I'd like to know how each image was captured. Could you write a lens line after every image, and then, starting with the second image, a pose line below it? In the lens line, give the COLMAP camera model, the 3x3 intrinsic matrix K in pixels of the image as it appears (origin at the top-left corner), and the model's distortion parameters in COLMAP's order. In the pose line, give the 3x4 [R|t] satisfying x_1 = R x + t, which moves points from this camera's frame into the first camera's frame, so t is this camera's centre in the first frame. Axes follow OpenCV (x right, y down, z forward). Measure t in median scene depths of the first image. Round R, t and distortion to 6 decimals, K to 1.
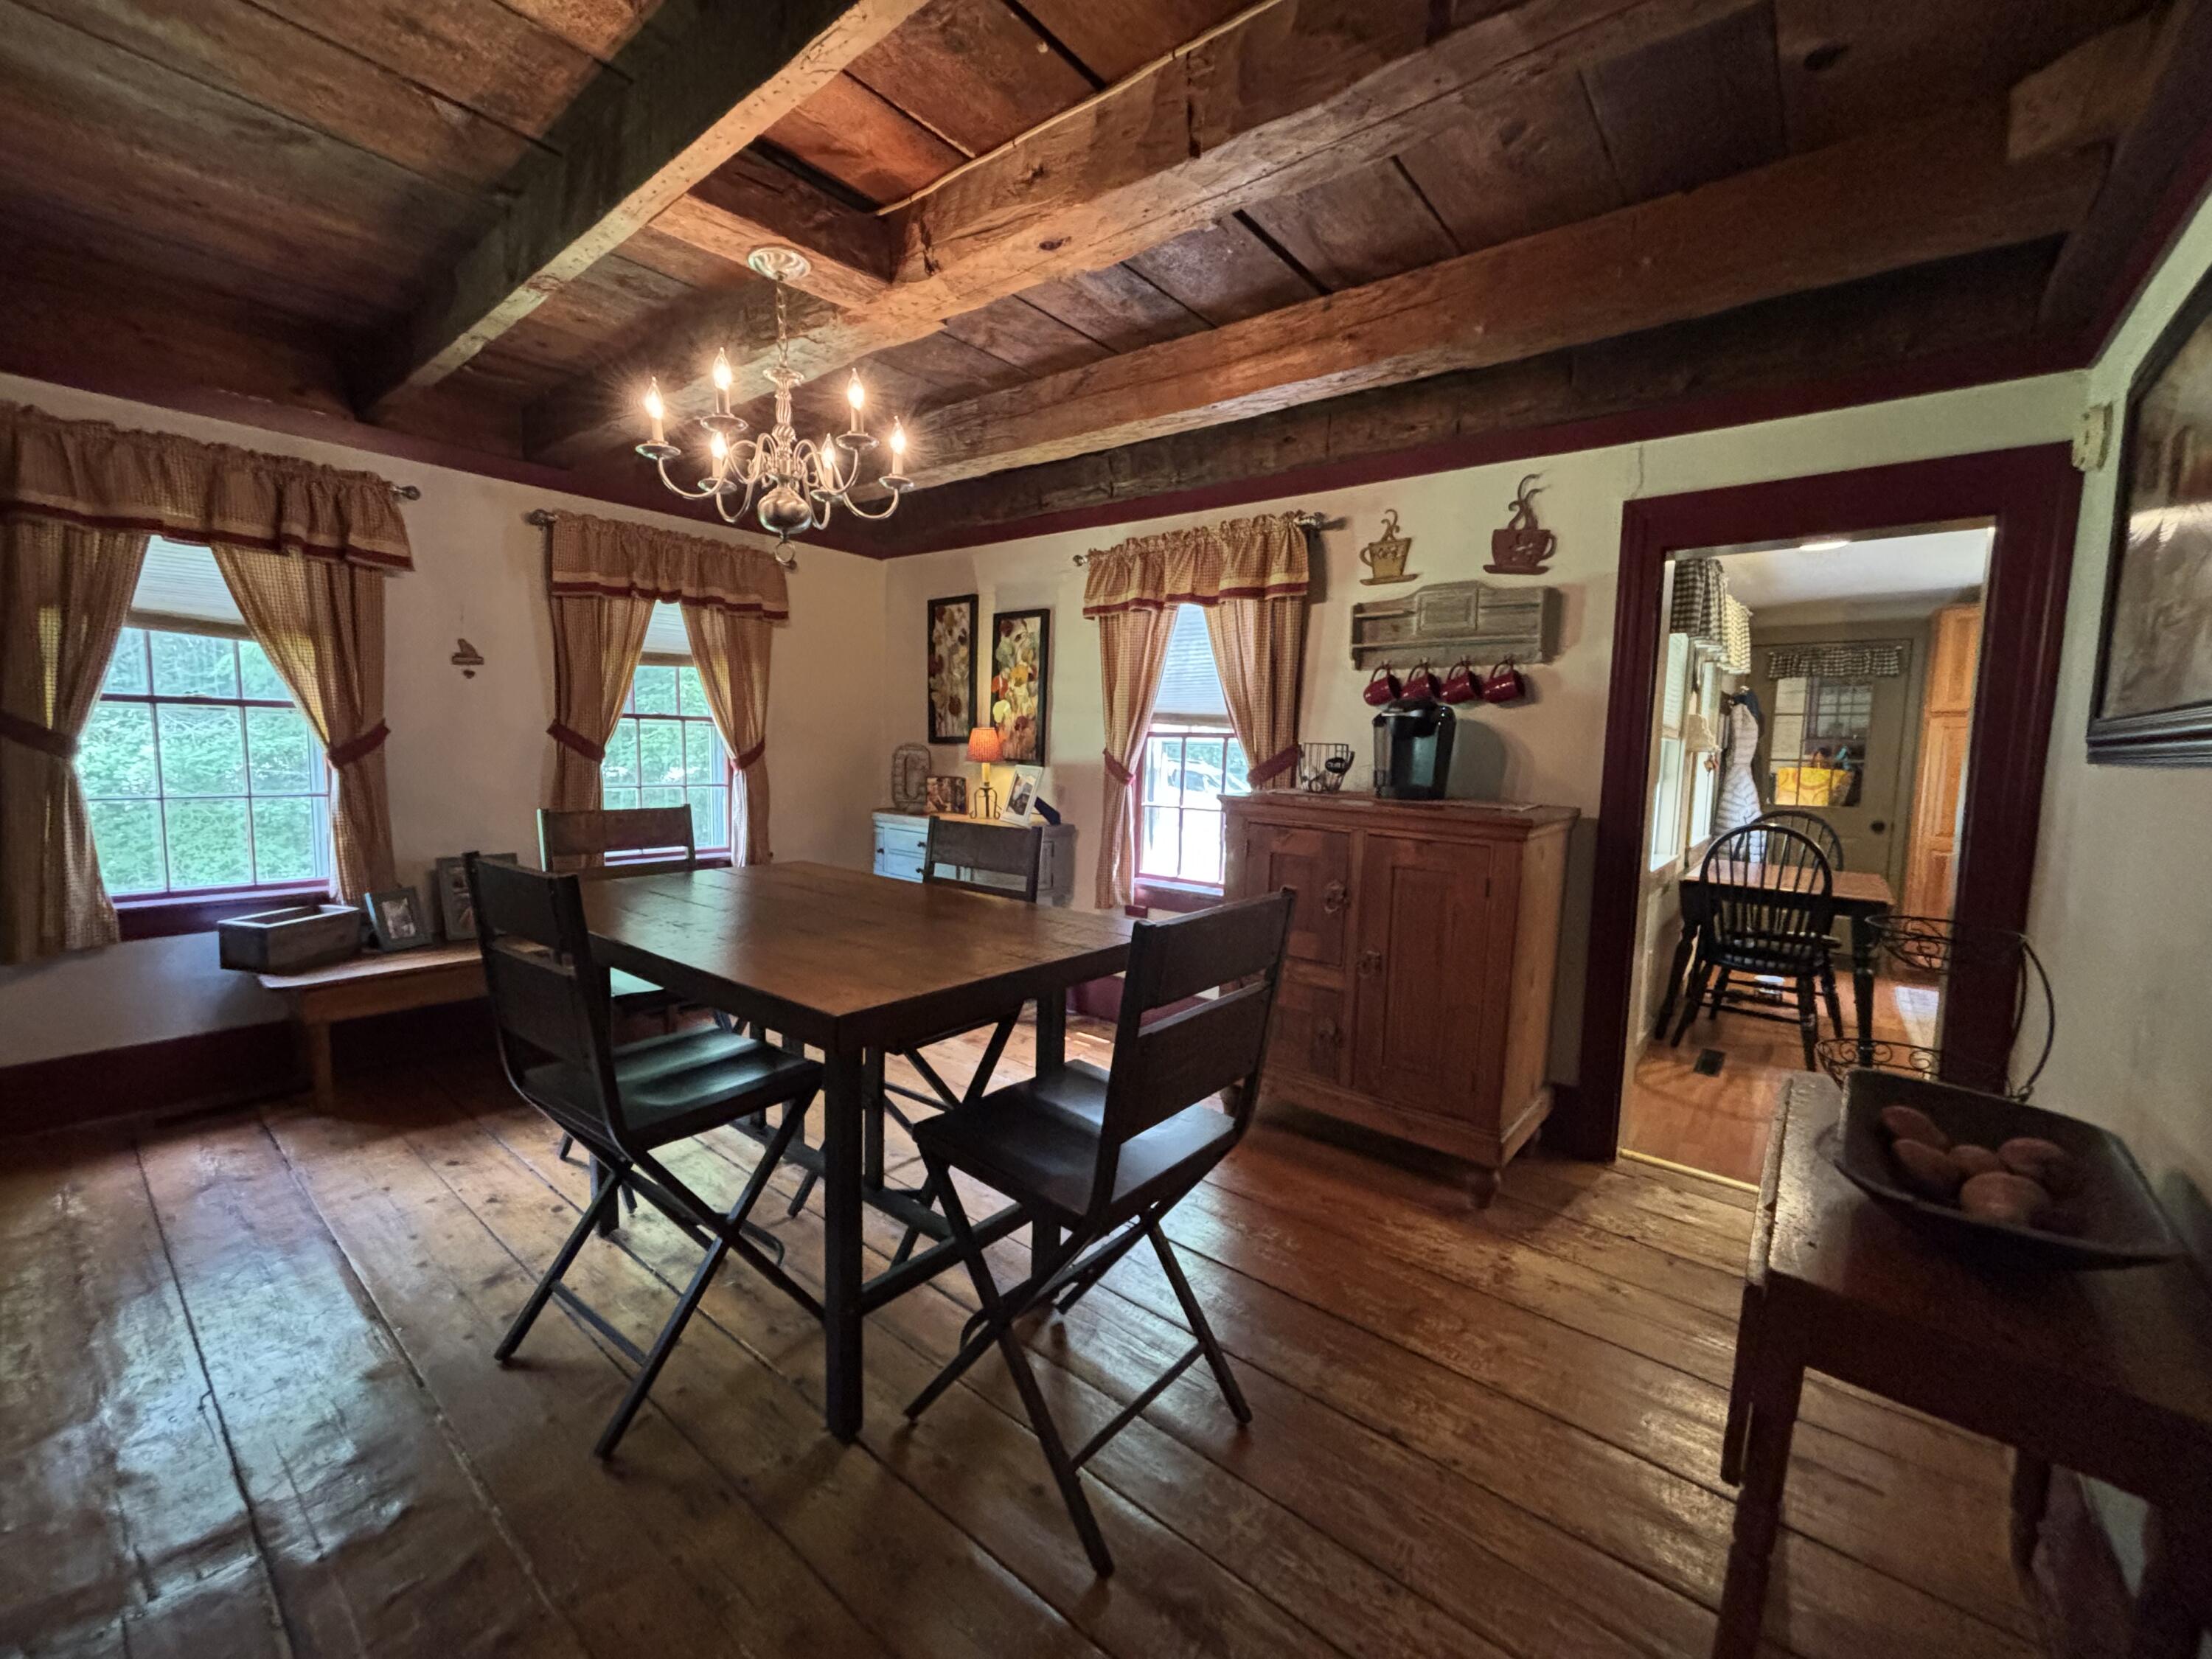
lens RADIAL K [[904.1, 0, 1095.8], [0, 904.1, 836.4], [0, 0, 1]] dist [0.002734, 0.001222]
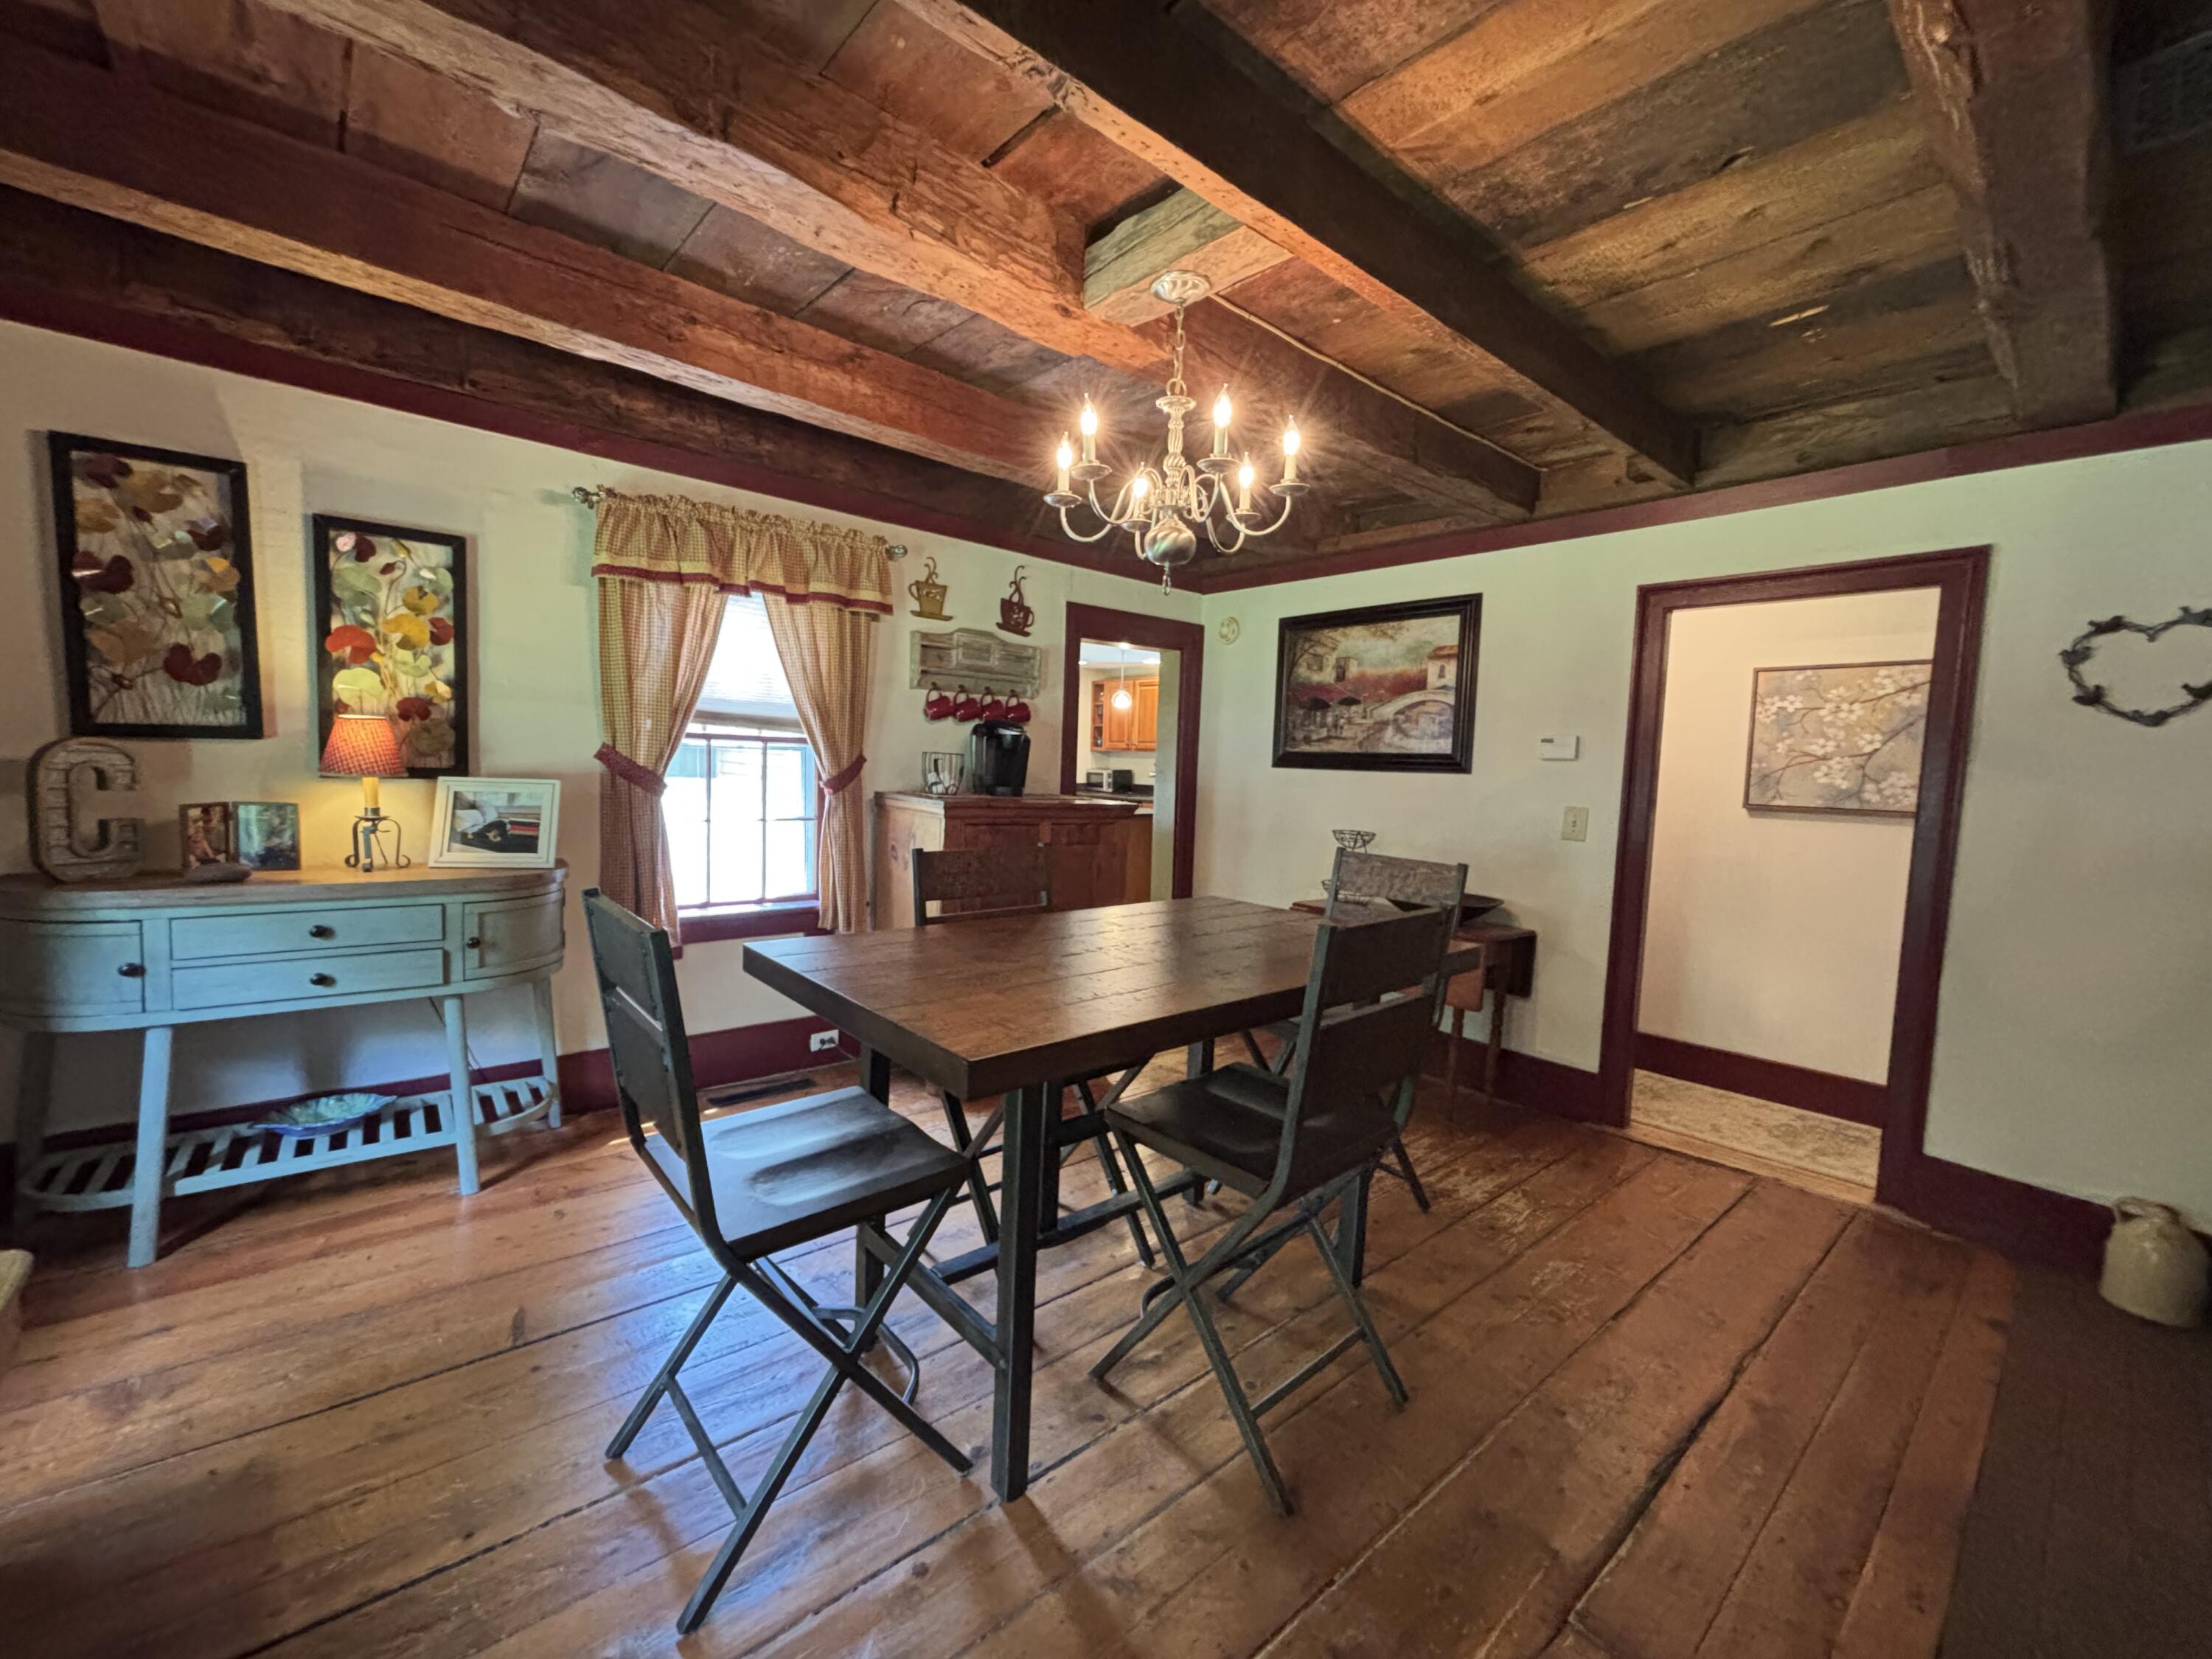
lens RADIAL K [[904.1, 0, 1114.6], [0, 904.1, 825.8], [0, 0, 1]] dist [0.002734, 0.001222]
pose [[0.159019, -0.088938, 0.983261, -0.859694], [0.068670, 0.994518, 0.078850, -0.084834], [-0.984884, 0.054982, 0.164254, 0.586159]]
